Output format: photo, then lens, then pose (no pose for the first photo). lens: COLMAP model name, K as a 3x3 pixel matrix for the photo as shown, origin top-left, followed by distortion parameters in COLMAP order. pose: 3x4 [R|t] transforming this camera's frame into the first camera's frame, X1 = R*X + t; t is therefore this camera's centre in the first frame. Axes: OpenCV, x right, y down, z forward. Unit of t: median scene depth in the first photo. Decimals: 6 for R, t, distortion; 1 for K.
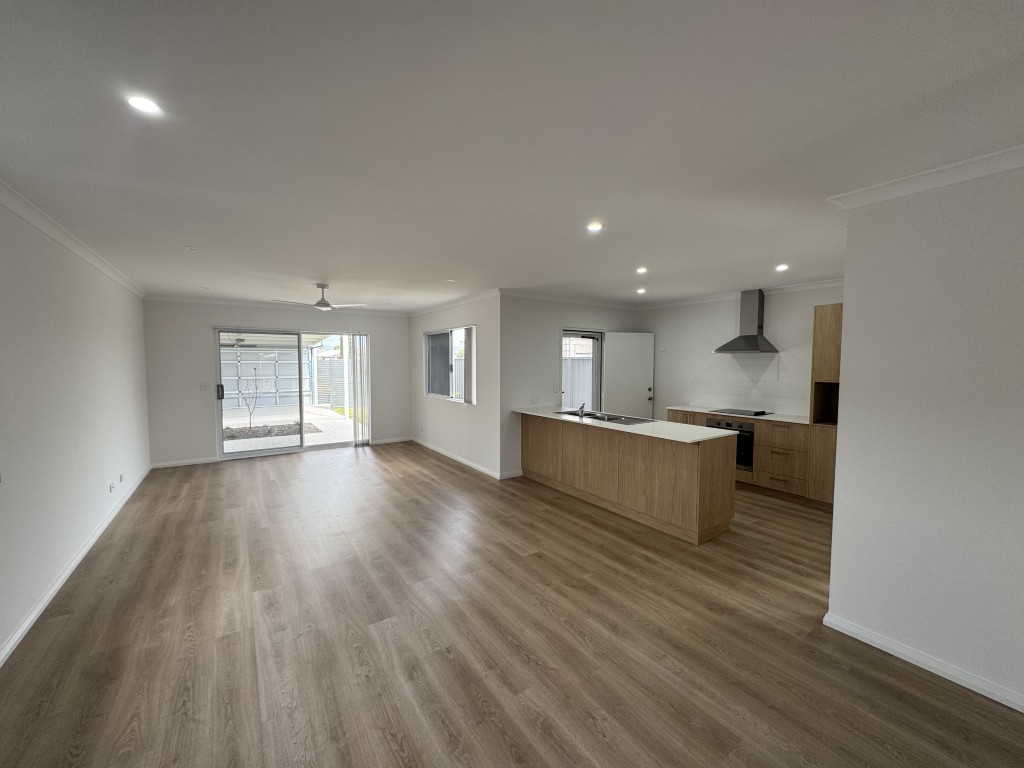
lens RADIAL K [[408.8, 0, 510.5], [0, 408.8, 380.8], [0, 0, 1]] dist [0.001501, -0.000251]
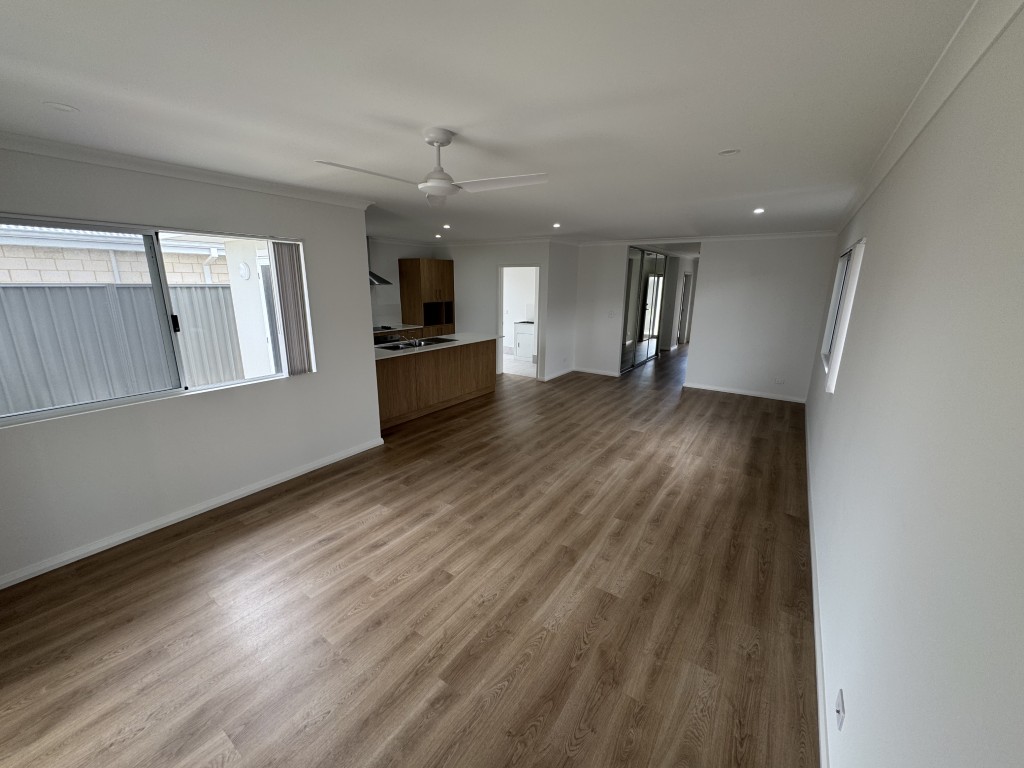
lens RADIAL K [[408.8, 0, 508.1], [0, 408.8, 386.6], [0, 0, 1]] dist [0.001501, -0.000251]
pose [[-0.361797, -0.238035, 0.901356, -1.617715], [0.031634, 0.963162, 0.267055, -0.168821], [-0.931720, 0.125133, -0.340939, 1.956609]]
